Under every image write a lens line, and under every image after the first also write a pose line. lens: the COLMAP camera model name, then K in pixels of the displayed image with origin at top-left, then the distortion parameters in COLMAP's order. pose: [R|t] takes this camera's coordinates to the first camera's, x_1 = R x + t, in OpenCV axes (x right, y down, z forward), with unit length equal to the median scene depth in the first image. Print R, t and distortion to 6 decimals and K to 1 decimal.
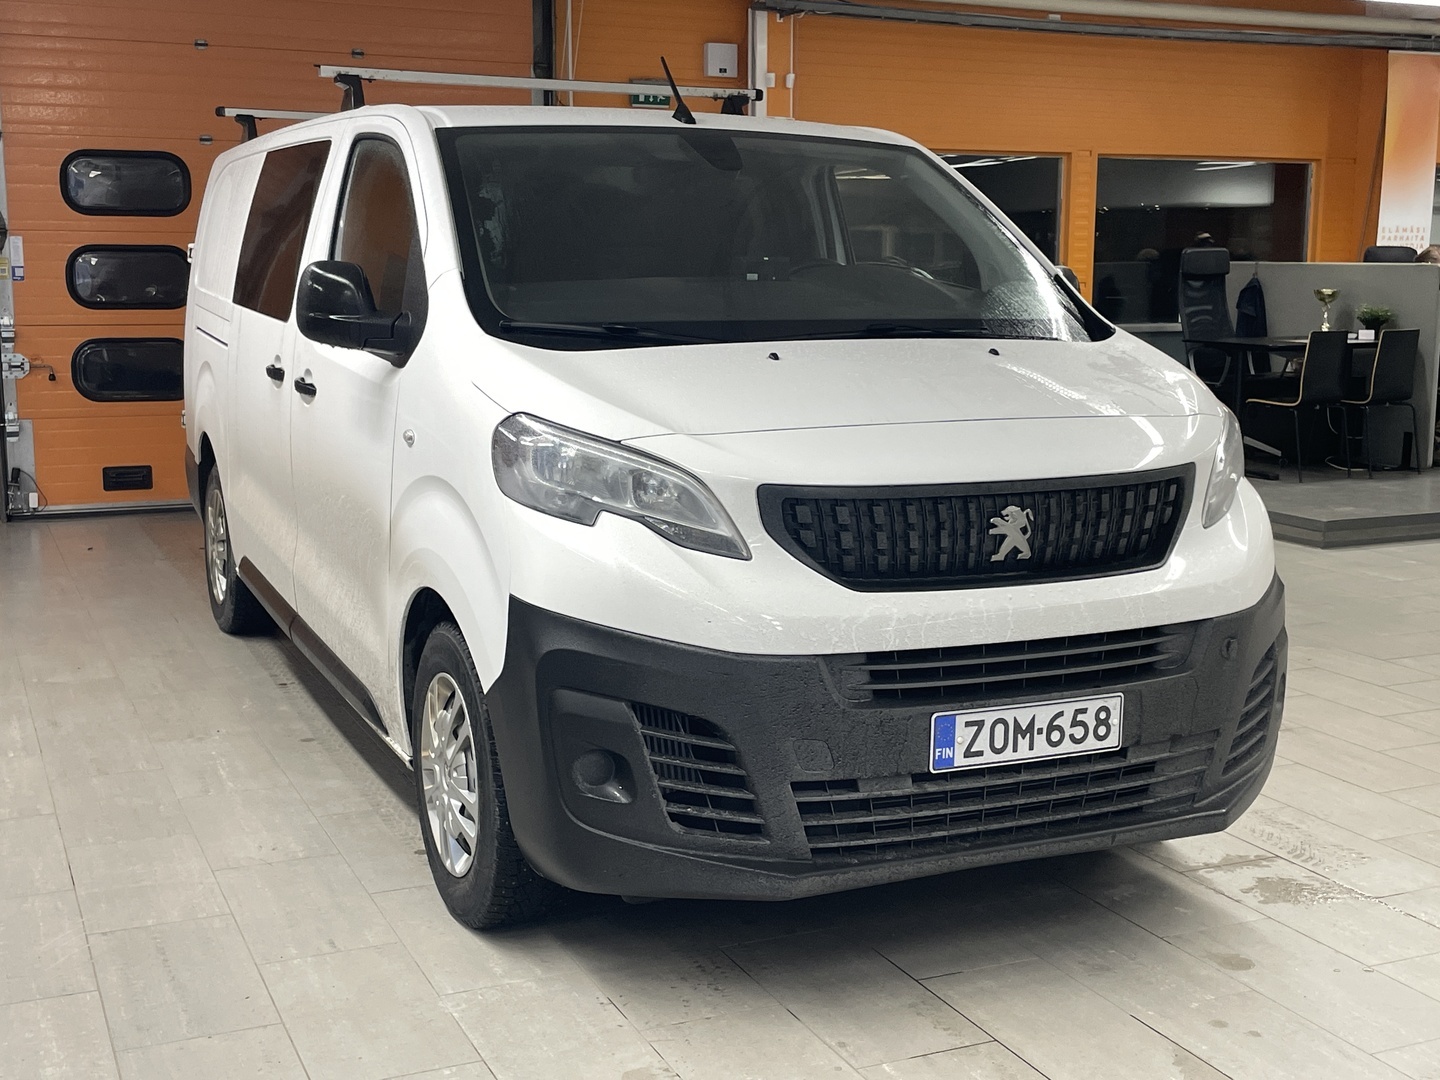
lens RADIAL K [[1742.7, 0, 720.0], [0, 1742.7, 540.0], [0, 0, 1]] dist [0.077748, -0.352269]
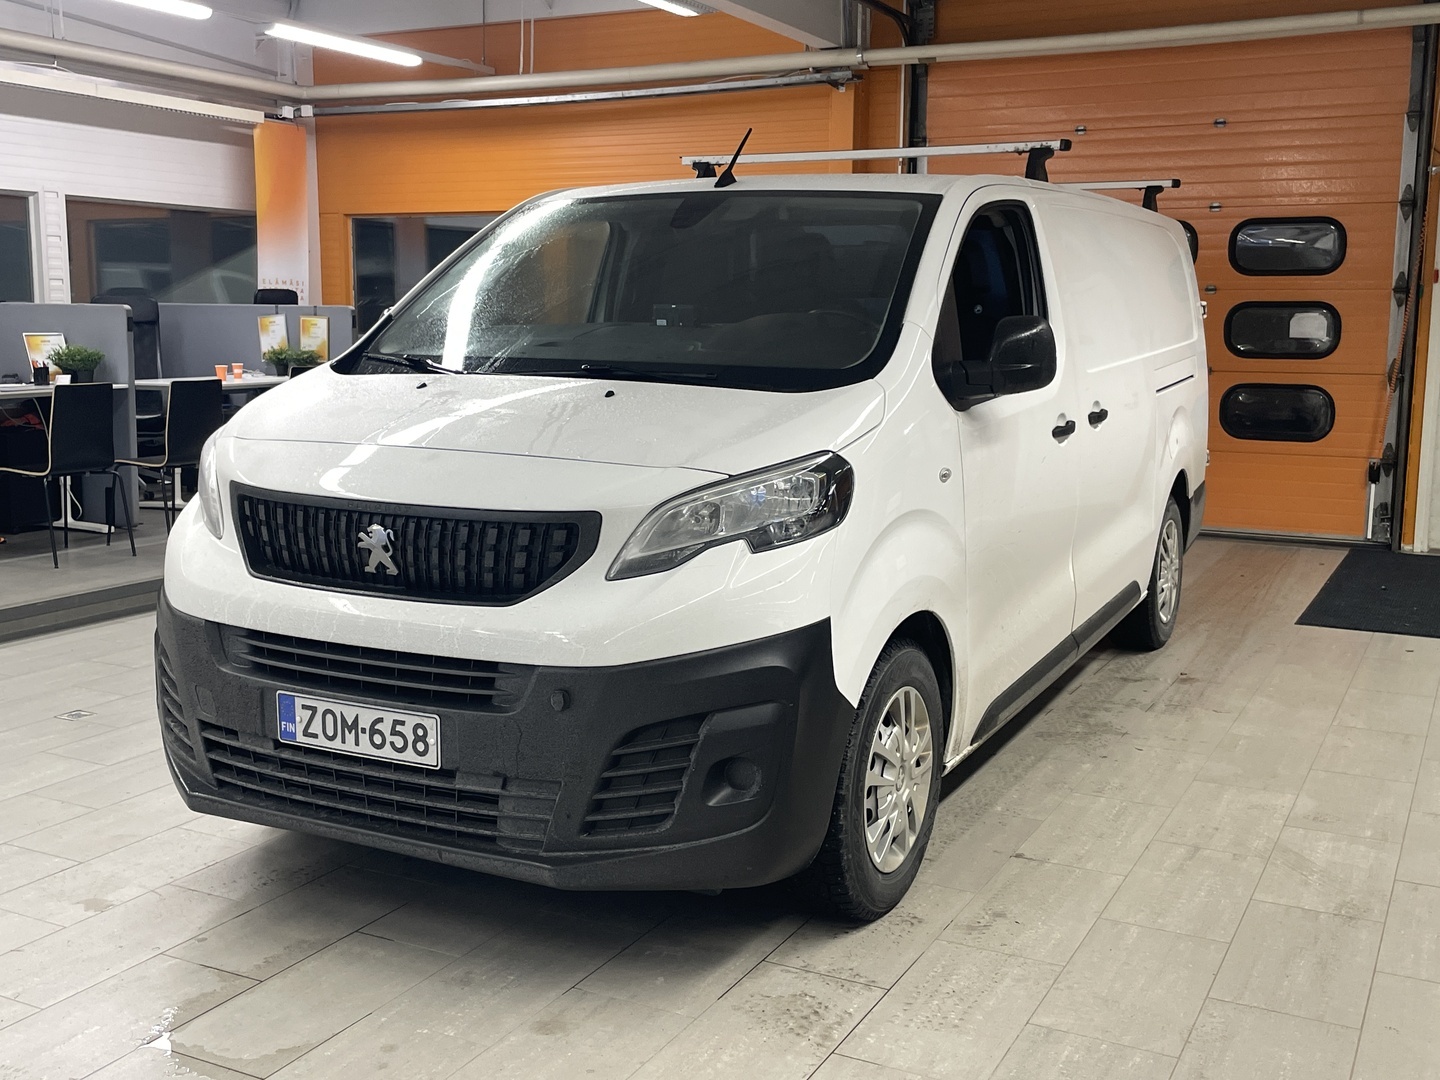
lens RADIAL K [[1521.3, 0, 720.0], [0, 1521.3, 540.0], [0, 0, 1]] dist [0.019056, -0.020046]
pose [[0.620888, 0.112268, -0.775819, 1.041635], [-0.126050, 0.991111, 0.042545, -0.077425], [0.773699, 0.071377, 0.629520, 0.558024]]
